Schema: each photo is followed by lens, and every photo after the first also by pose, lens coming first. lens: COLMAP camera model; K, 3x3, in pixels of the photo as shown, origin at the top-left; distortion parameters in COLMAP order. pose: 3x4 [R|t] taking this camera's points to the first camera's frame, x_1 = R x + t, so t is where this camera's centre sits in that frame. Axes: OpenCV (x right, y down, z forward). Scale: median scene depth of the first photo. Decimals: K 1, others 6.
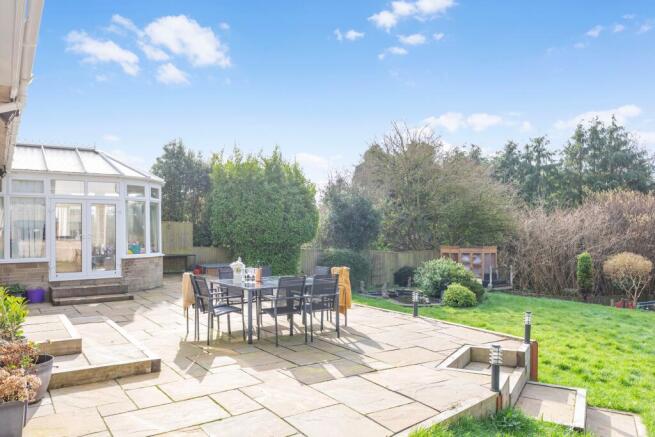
lens RADIAL K [[485.9, 0, 327.5], [0, 485.9, 218.5], [0, 0, 1]] dist [0.001089, 0.000421]
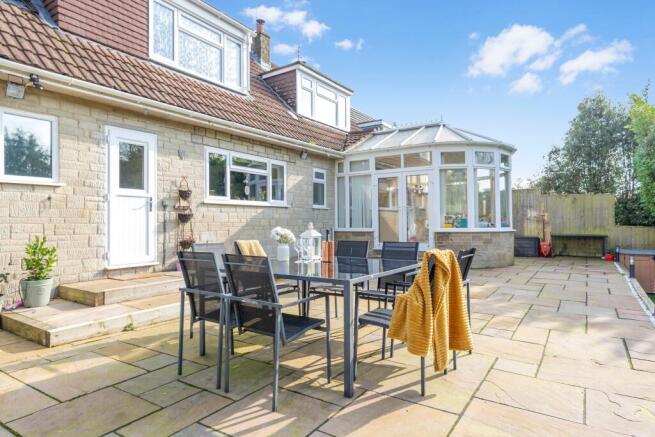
lens RADIAL K [[392.5, 0, 327.5], [0, 392.5, 218.5], [0, 0, 1]] dist [0.001817, 0.001354]
pose [[0.380382, -0.001120, -0.924829, 0.188153], [0.028175, 0.999549, 0.010378, 0.041709], [0.924400, -0.030004, 0.380242, 0.492292]]
